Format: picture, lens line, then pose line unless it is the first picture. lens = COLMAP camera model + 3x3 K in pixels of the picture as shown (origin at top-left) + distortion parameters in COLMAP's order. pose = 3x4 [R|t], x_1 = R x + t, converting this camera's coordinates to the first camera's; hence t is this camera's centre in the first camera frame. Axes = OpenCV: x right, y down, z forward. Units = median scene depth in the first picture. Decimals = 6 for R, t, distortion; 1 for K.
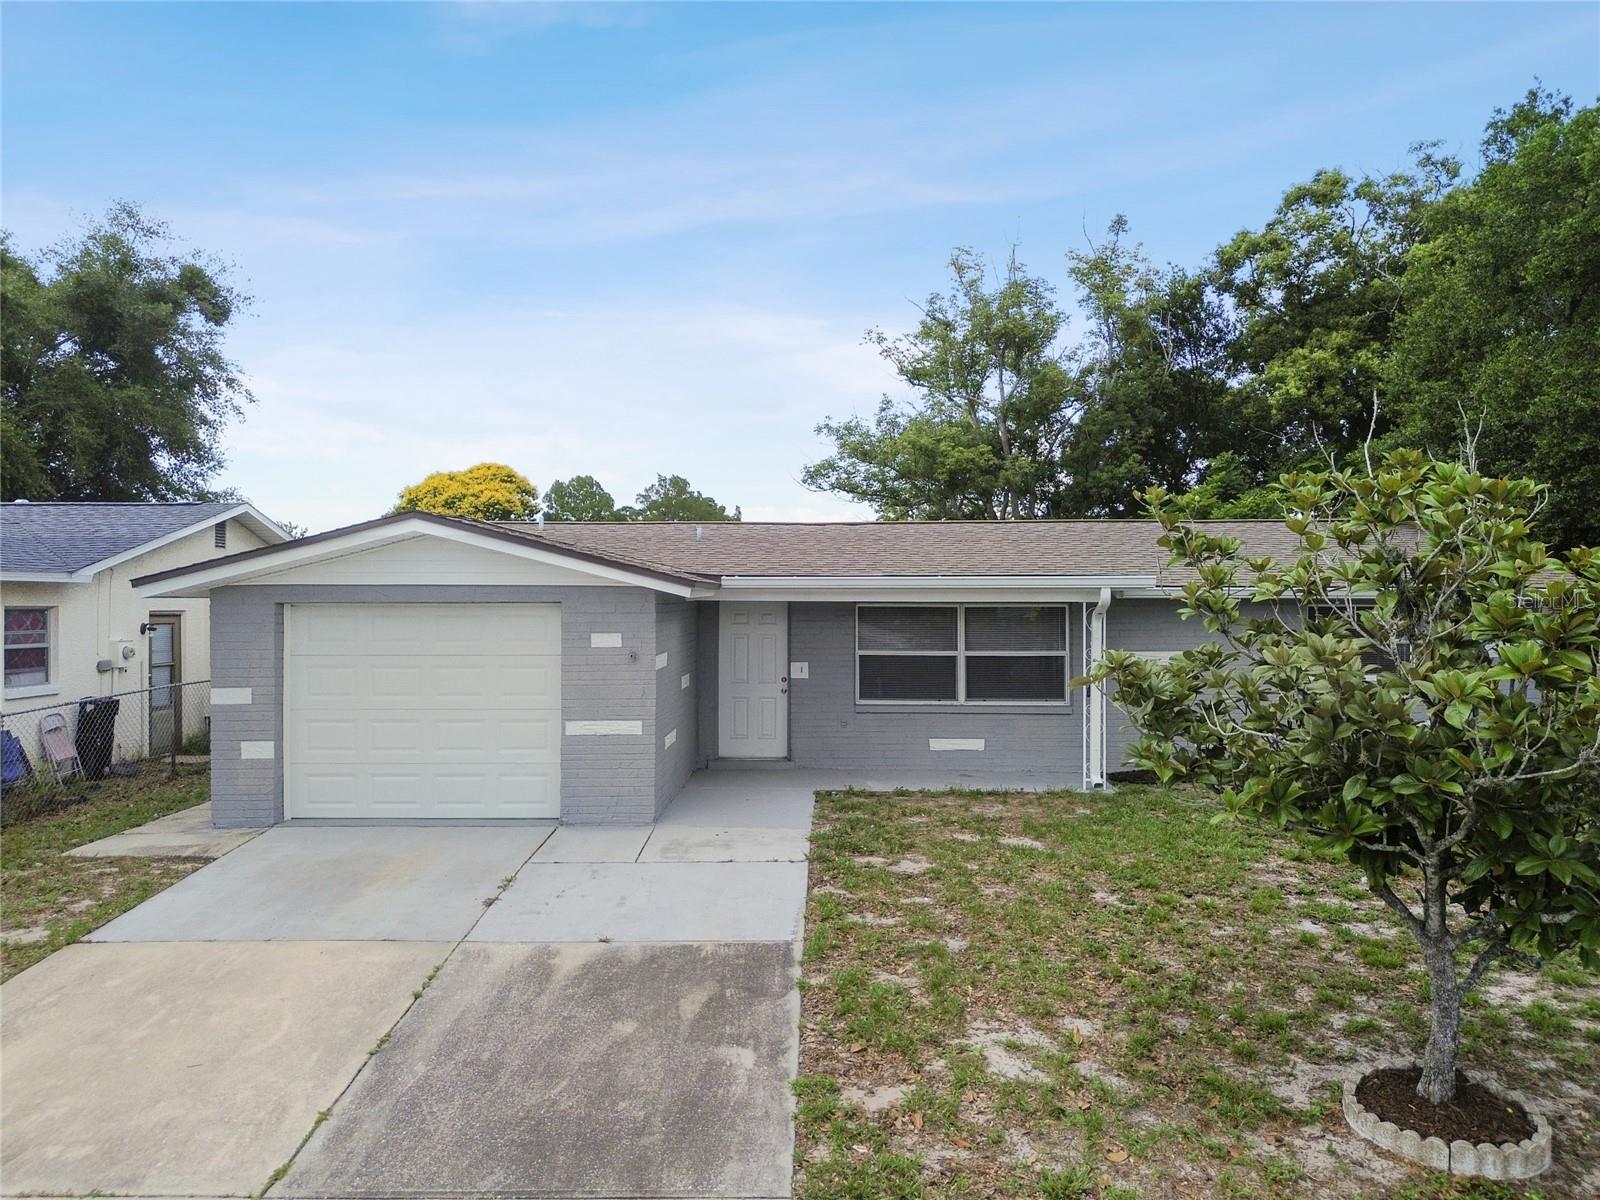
lens RADIAL K [[1144.3, 0, 800.0], [0, 1144.3, 600.0], [0, 0, 1]] dist [0.065246, -0.058889]
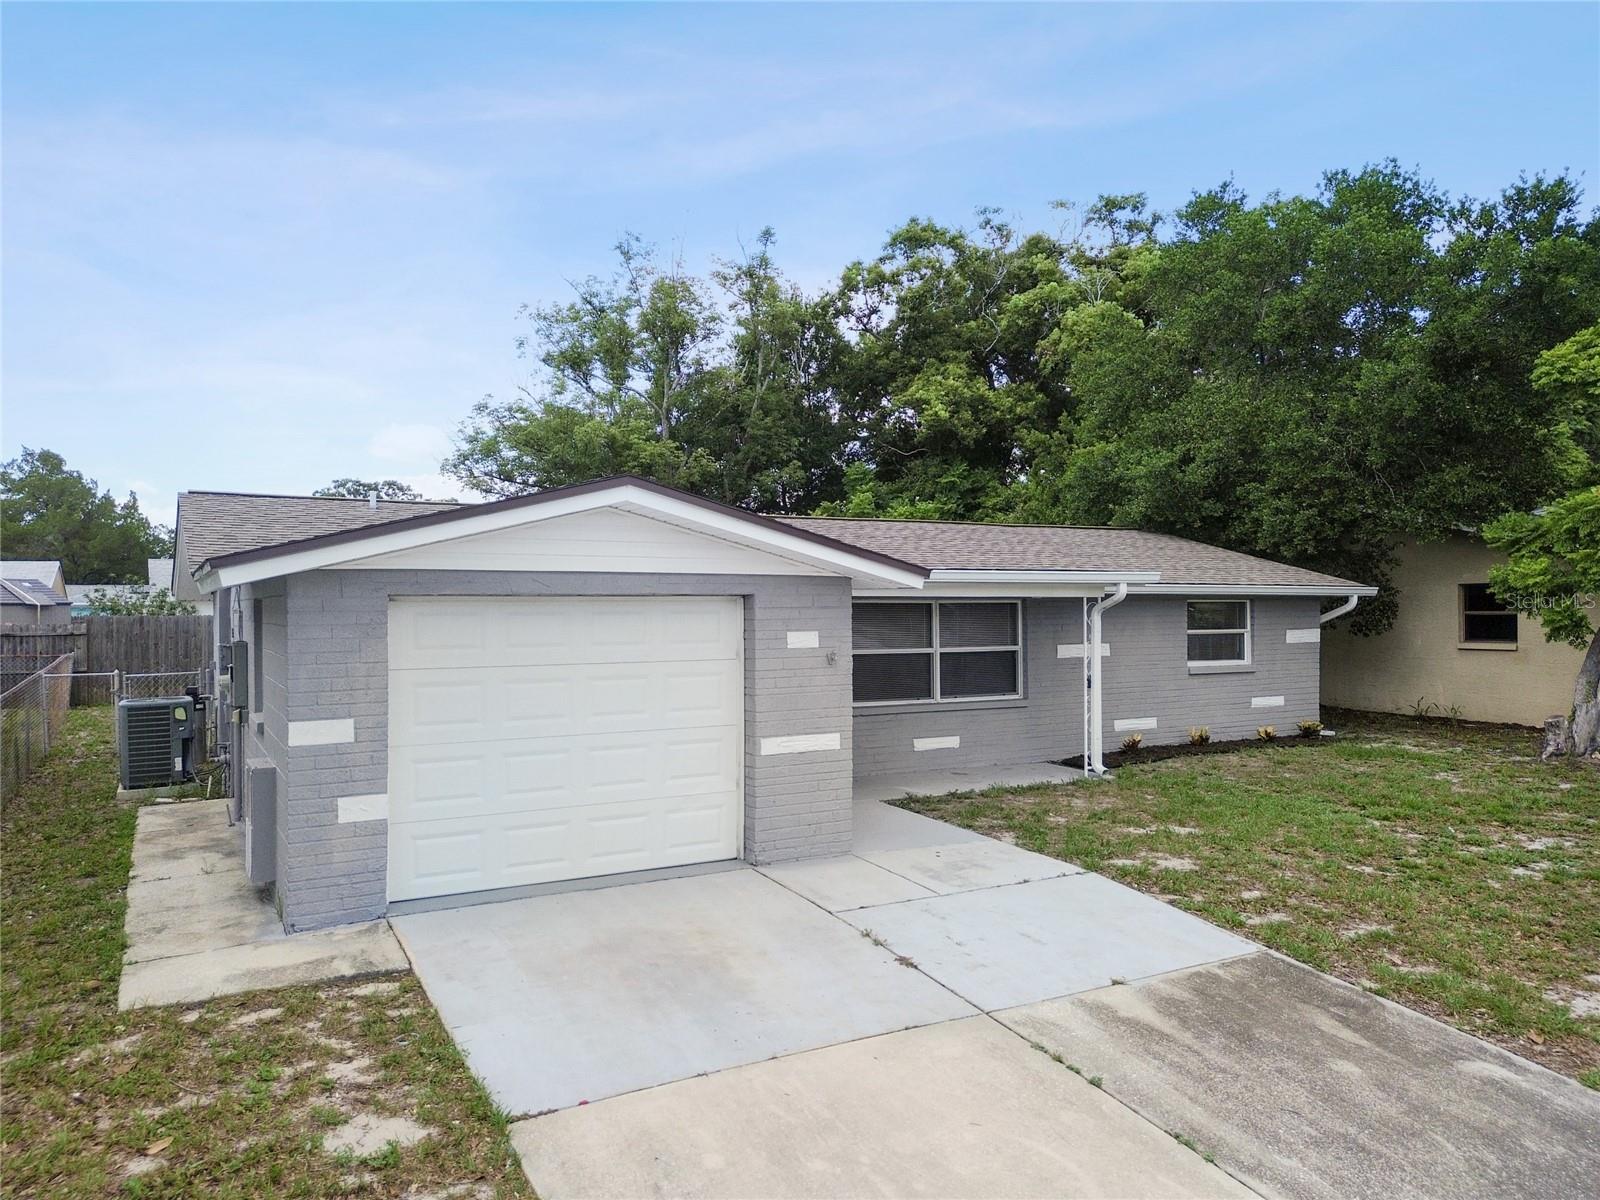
lens RADIAL K [[1144.3, 0, 800.0], [0, 1144.3, 600.0], [0, 0, 1]] dist [0.065246, -0.058889]
pose [[0.861242, -0.000704, 0.508194, -0.474603], [0.003081, 0.999988, -0.003837, 0.007232], [-0.508185, 0.004871, 0.861234, 0.219393]]
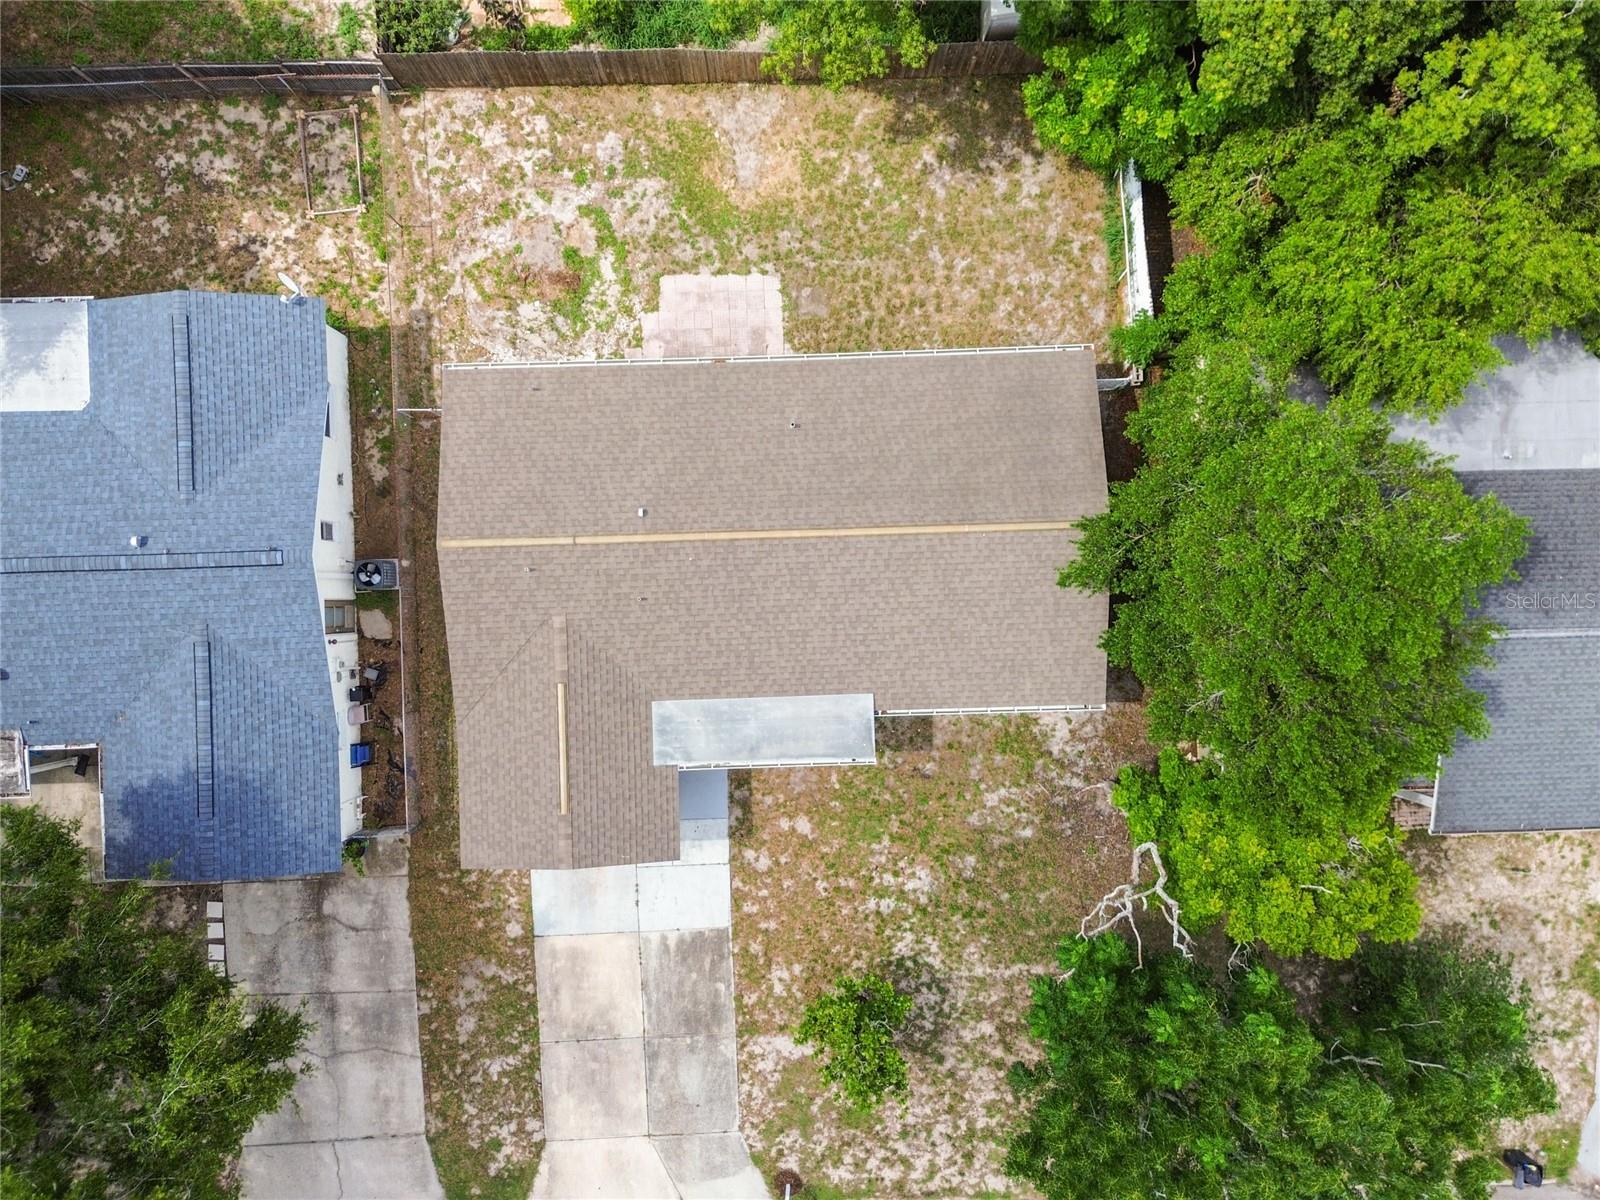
lens RADIAL K [[1136.4, 0, 801.7], [0, 1136.4, 599.0], [0, 0, 1]] dist [0.065569, -0.064191]
pose [[0.998232, -0.058357, 0.011252, 0.145633], [-0.011653, -0.006544, 0.999911, -1.976780], [-0.058279, -0.998274, -0.007212, 1.207358]]
